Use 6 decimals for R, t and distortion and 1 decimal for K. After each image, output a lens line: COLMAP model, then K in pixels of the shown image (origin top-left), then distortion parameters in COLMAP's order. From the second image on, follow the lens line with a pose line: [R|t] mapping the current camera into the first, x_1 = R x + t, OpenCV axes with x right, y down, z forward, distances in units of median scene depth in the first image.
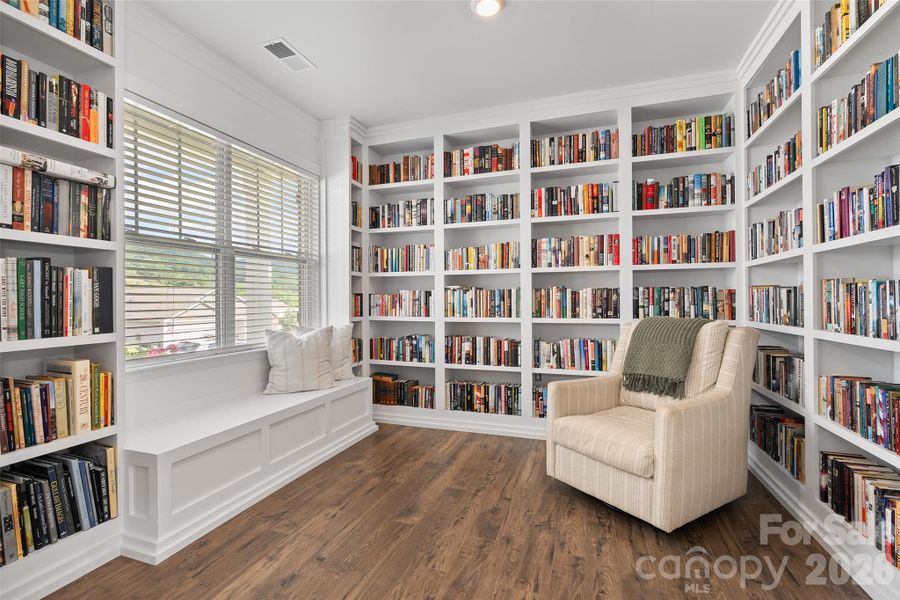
lens RADIAL K [[404.4, 0, 446.8], [0, 404.4, 300.0], [0, 0, 1]] dist [-0.010063, 0.003727]
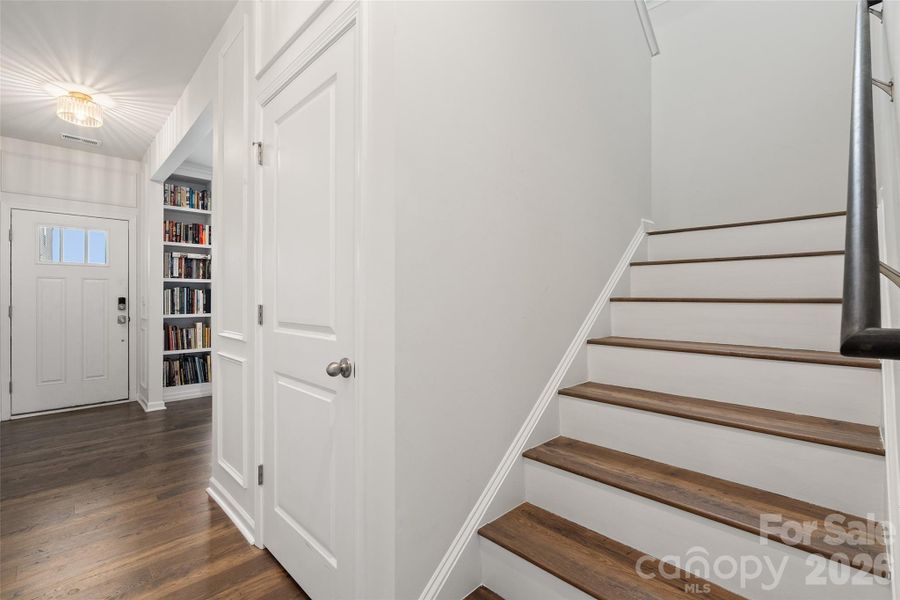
lens RADIAL K [[404.4, 0, 449.2], [0, 404.4, 298.2], [0, 0, 1]] dist [-0.010063, 0.003727]
pose [[0.893788, 0.011915, -0.448332, 1.835839], [-0.009957, 0.999928, 0.006723, -0.054780], [0.448380, -0.001544, 0.893842, -0.706524]]
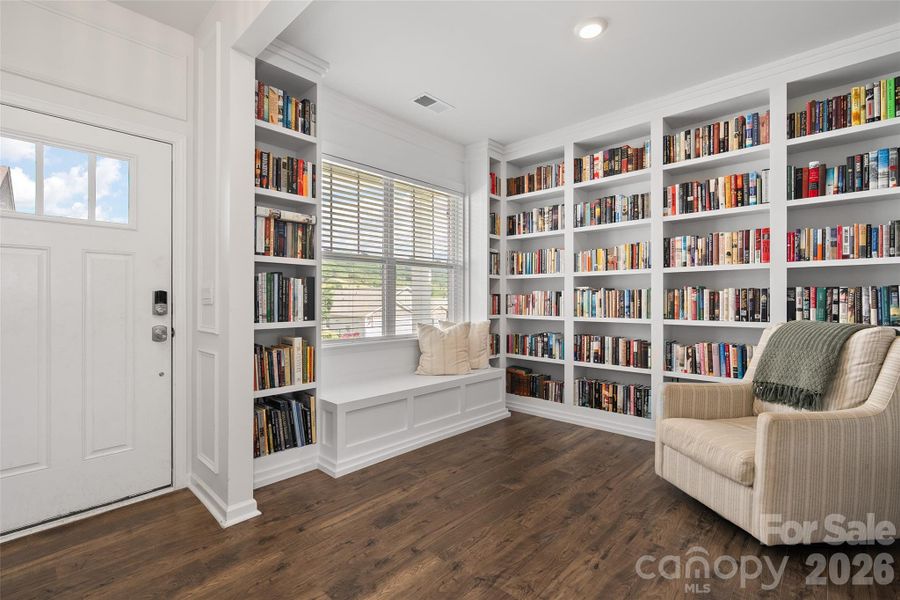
lens RADIAL K [[404.4, 0, 446.0], [0, 404.4, 299.7], [0, 0, 1]] dist [-0.010063, 0.003727]
pose [[0.912870, 0.006339, -0.408202, 0.238787], [-0.006606, 0.999978, 0.000755, -0.000444], [0.408198, 0.002007, 0.912891, -0.182059]]
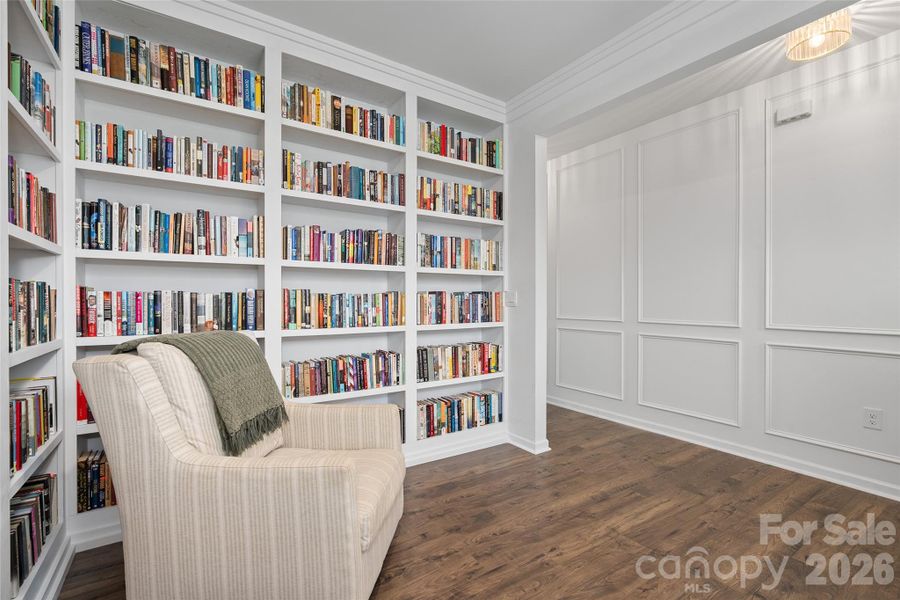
lens RADIAL K [[404.4, 0, 451.5], [0, 404.4, 304.5], [0, 0, 1]] dist [-0.010063, 0.003727]
pose [[-0.802825, 0.002375, 0.596210, -0.226755], [0.003933, 0.999991, 0.001312, -0.001107], [-0.596202, 0.003398, -0.802828, 1.802973]]
